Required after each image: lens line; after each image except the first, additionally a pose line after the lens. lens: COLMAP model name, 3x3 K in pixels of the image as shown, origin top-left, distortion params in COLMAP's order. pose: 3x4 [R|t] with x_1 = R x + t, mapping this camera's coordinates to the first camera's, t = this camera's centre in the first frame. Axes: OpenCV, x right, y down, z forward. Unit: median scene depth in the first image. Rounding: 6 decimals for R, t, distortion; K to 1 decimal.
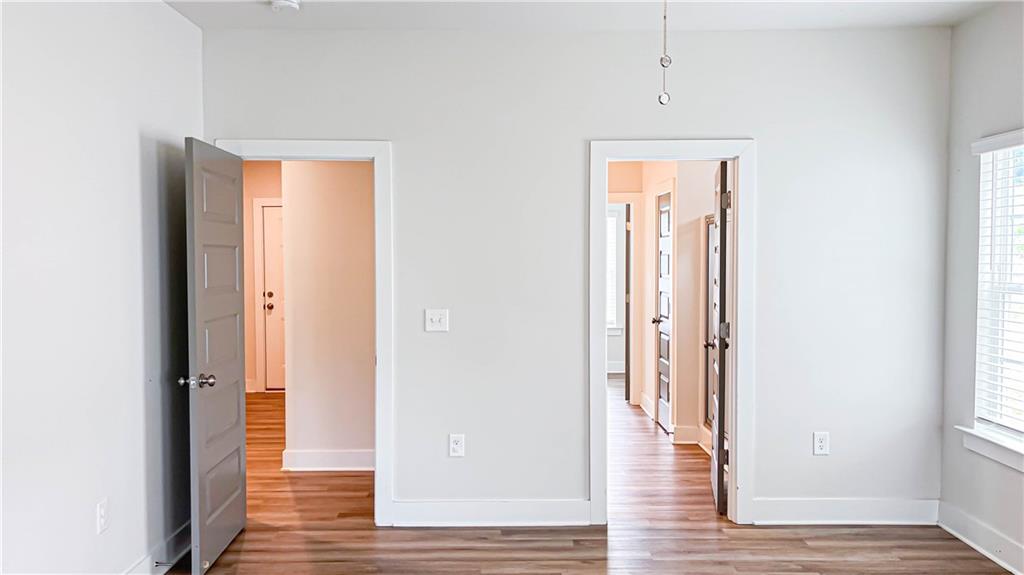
lens RADIAL K [[801.1, 0, 510.0], [0, 801.1, 284.3], [0, 0, 1]] dist [0.026624, -0.004764]
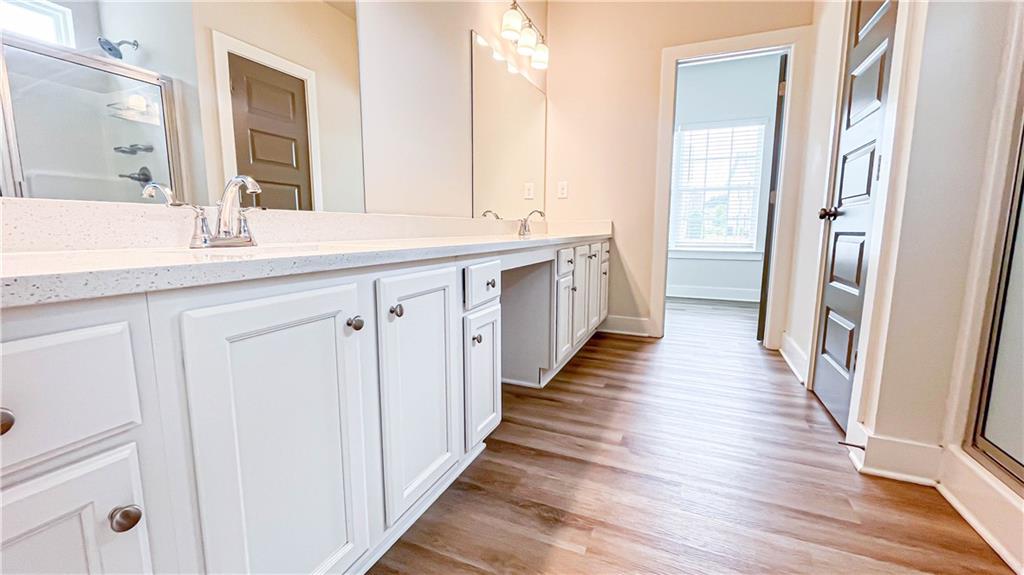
lens RADIAL K [[417.5, 0, 511.9], [0, 417.5, 280.8], [0, 0, 1]] dist [-0.000976, -0.000434]
pose [[0.914962, 0.061716, -0.398794, 0.071039], [-0.024483, 0.994905, 0.097795, 0.048385], [0.402798, -0.079714, 0.911811, 0.457473]]
